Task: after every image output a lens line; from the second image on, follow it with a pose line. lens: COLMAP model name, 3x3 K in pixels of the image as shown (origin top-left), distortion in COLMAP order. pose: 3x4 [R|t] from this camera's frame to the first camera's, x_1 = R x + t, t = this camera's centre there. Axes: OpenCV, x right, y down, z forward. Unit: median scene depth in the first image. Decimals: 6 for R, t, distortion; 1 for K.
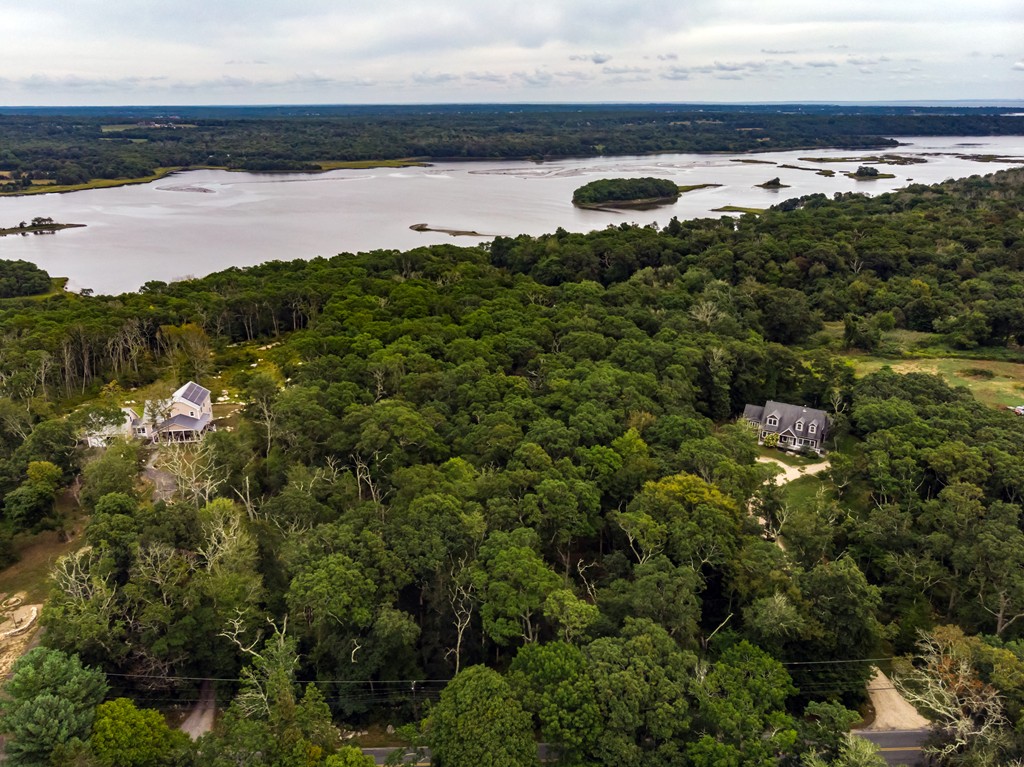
lens RADIAL K [[779.0, 0, 512.7], [0, 779.0, 398.5], [0, 0, 1]] dist [-0.024125, 0.029876]
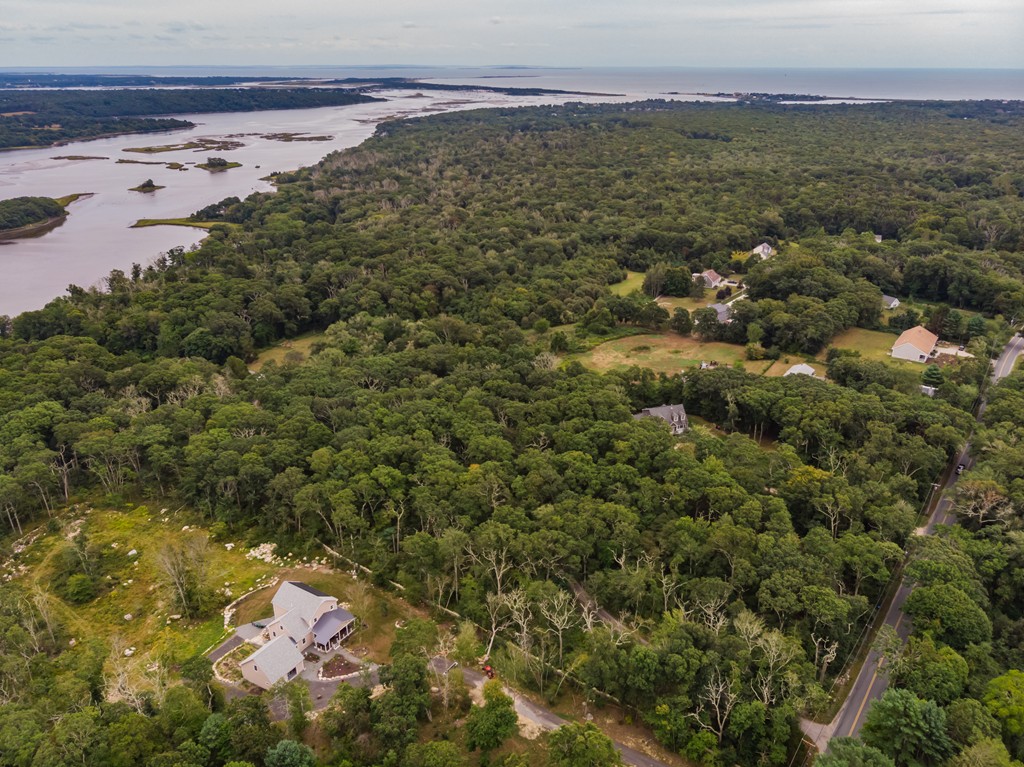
lens RADIAL K [[779.0, 0, 506.2], [0, 779.0, 372.5], [0, 0, 1]] dist [-0.024125, 0.029876]
pose [[0.642583, -0.279181, 0.713544, -0.499482], [0.273112, 0.953545, 0.127132, -0.182927], [-0.715889, 0.113184, 0.688979, 0.079527]]
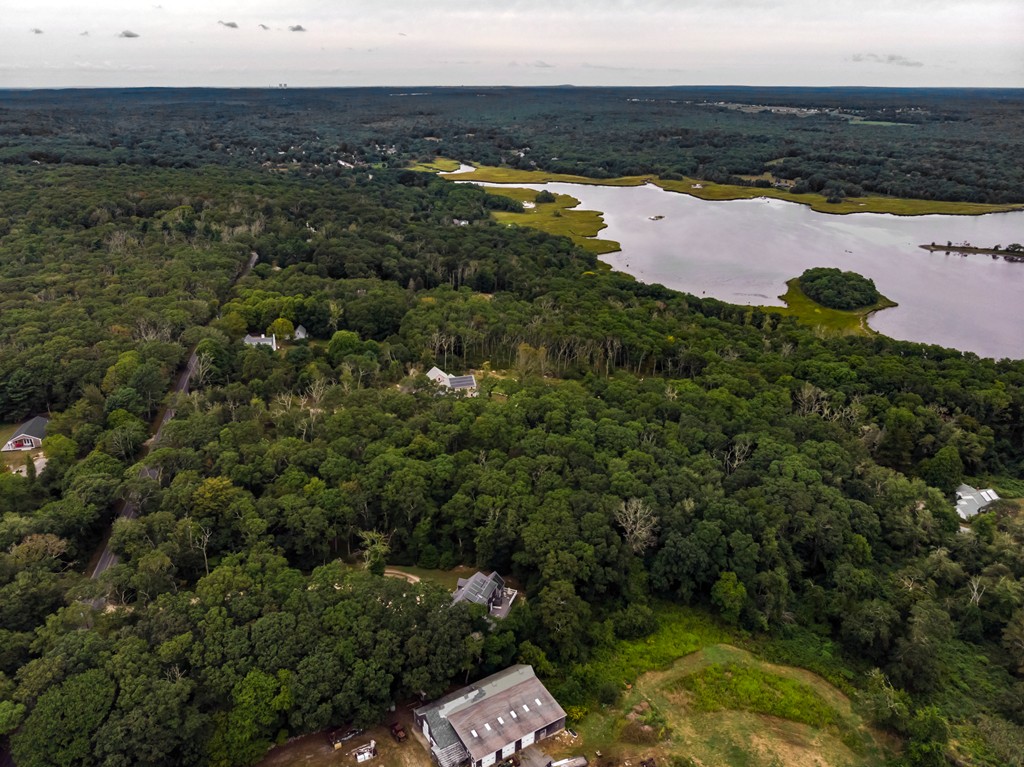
lens RADIAL K [[779.0, 0, 518.6], [0, 779.0, 384.8], [0, 0, 1]] dist [-0.024125, 0.029876]
pose [[0.184659, 0.365308, -0.912388, 0.669477], [-0.357417, 0.889748, 0.283906, -0.303871], [0.915508, 0.273677, 0.294867, 0.359619]]
